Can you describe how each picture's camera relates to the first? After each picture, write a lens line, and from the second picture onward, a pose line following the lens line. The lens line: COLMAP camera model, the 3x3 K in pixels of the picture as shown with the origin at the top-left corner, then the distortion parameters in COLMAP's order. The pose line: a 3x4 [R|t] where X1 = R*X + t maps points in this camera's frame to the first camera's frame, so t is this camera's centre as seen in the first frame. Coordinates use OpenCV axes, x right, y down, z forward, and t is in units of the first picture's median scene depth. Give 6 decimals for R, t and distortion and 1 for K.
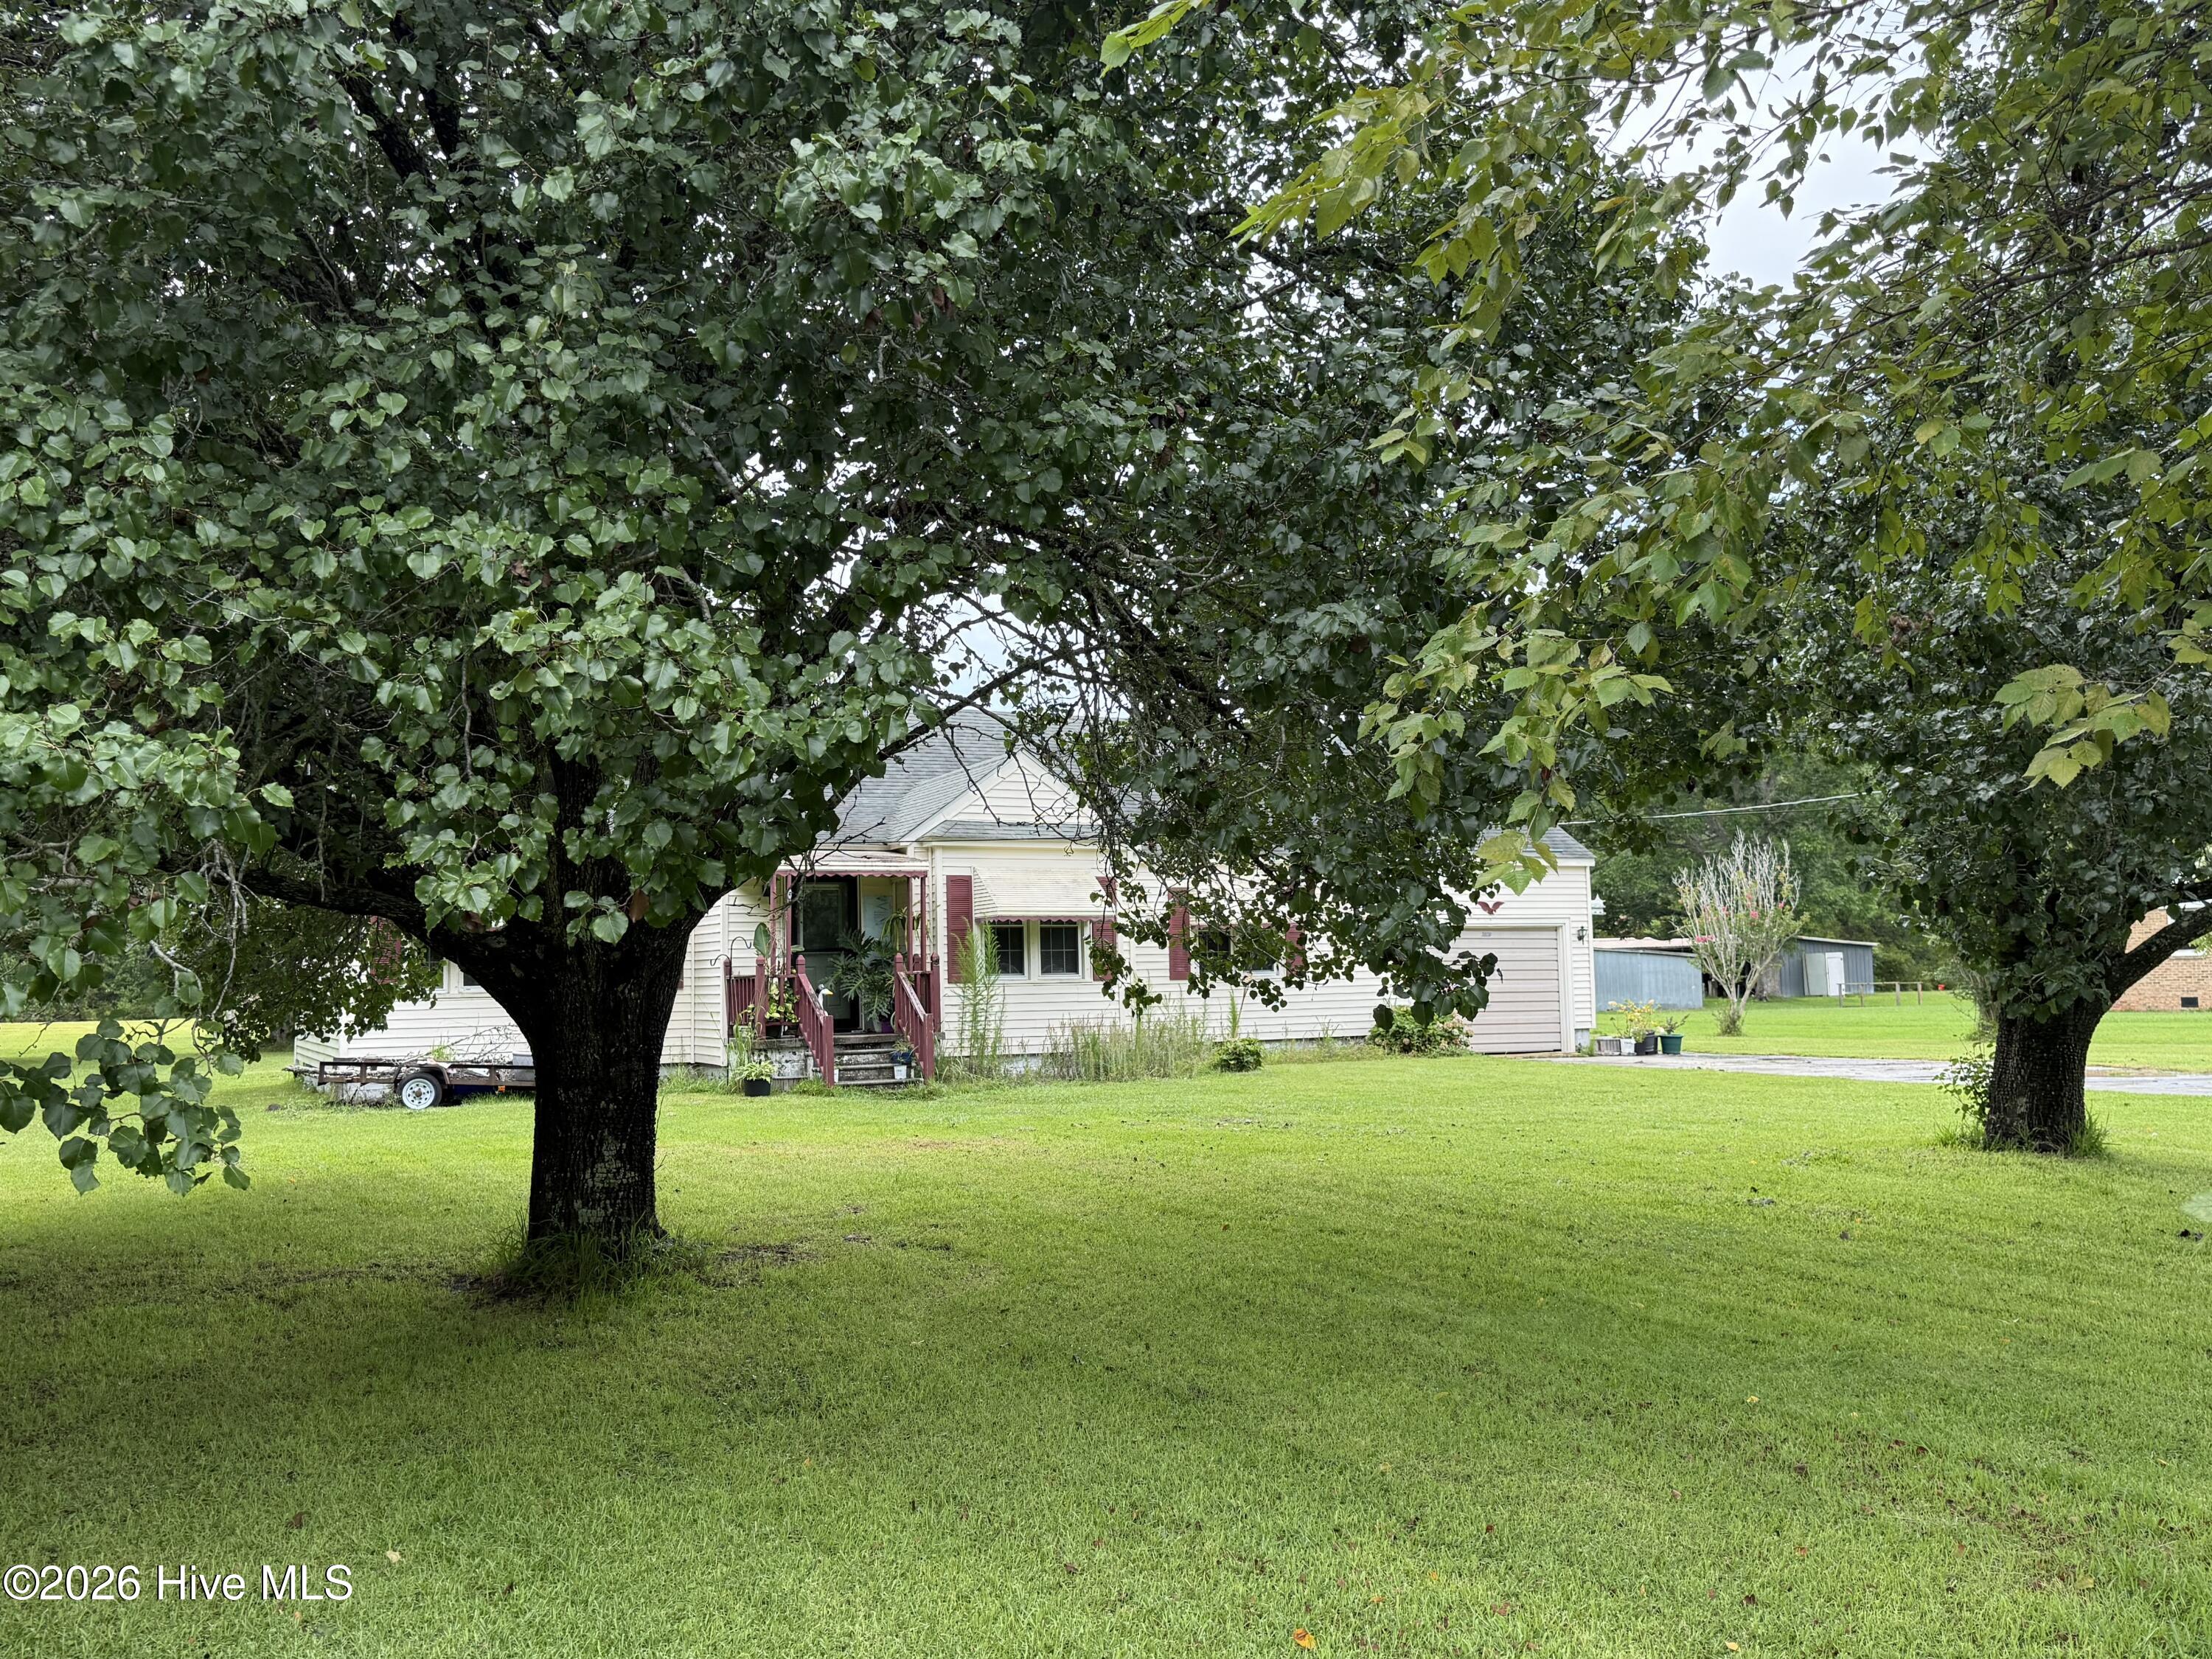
lens RADIAL K [[1928.9, 0, 1120.0], [0, 1928.9, 824.4], [0, 0, 1]] dist [0.120998, -0.004466]
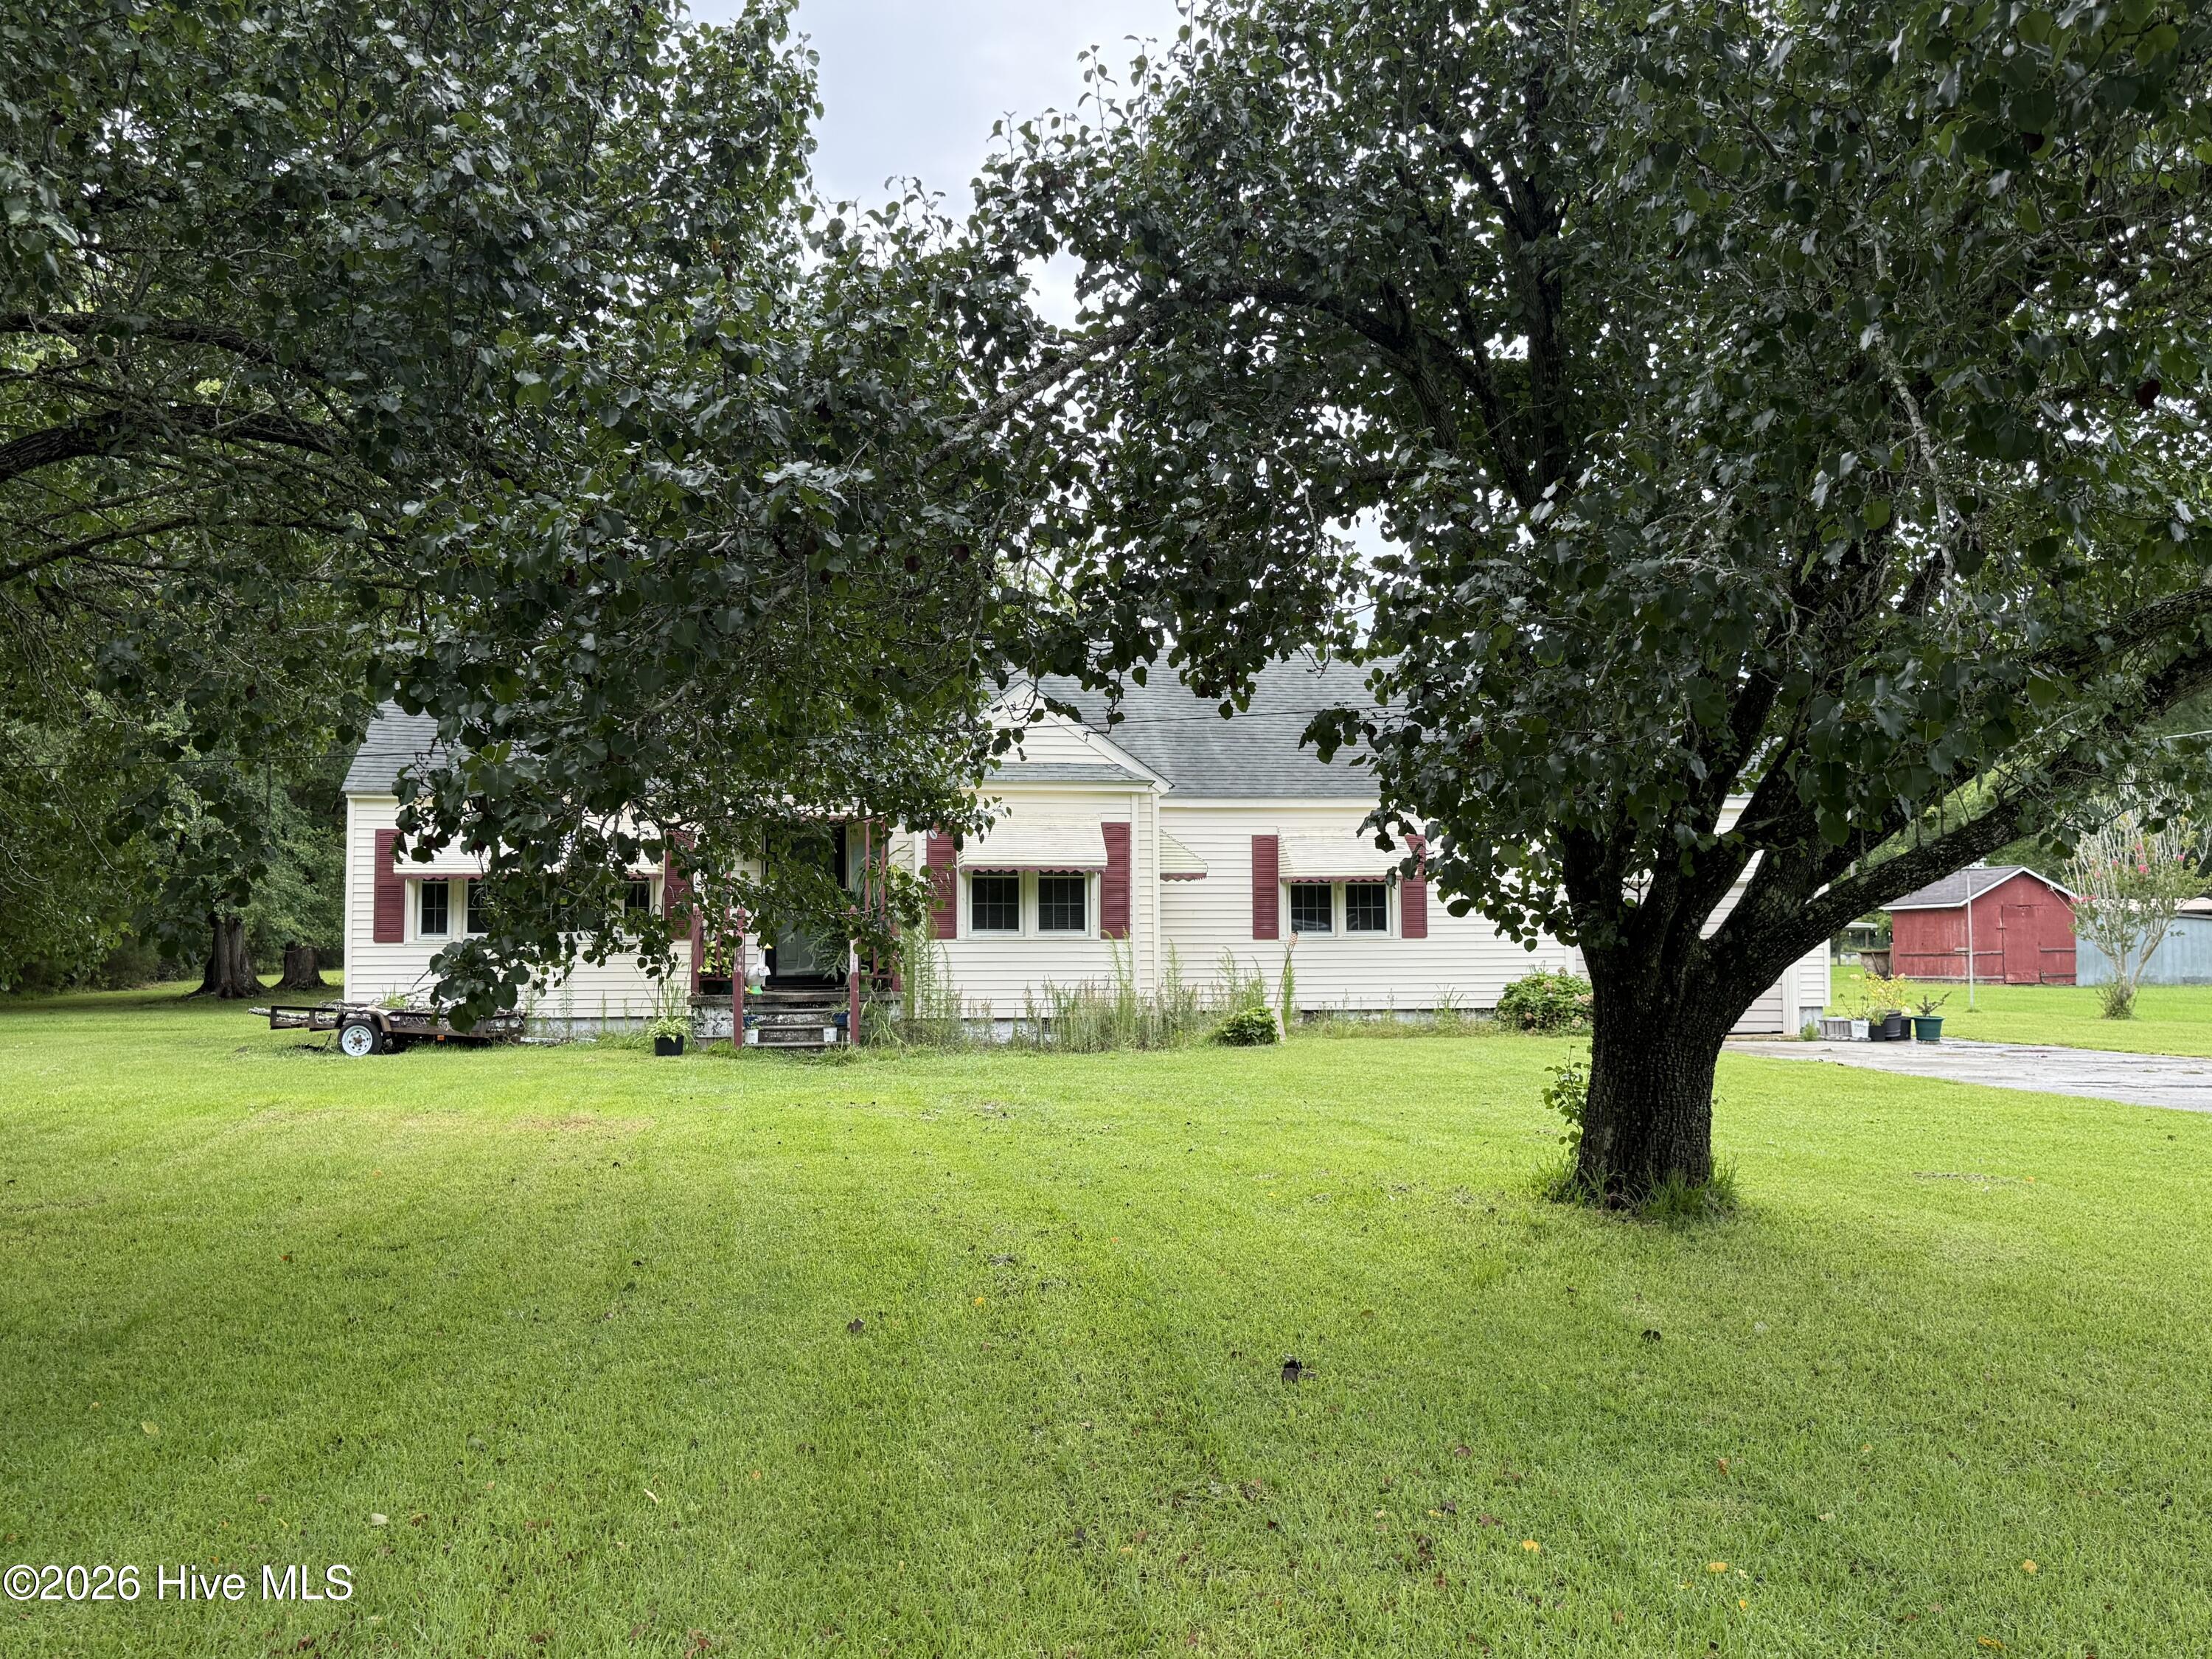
lens RADIAL K [[1928.9, 0, 1107.2], [0, 1928.9, 821.5], [0, 0, 1]] dist [0.120998, -0.004466]
pose [[0.947855, -0.002245, -0.318694, 0.286820], [0.010453, 0.999656, 0.024046, 0.005297], [0.318531, -0.026123, 0.947552, 0.159059]]
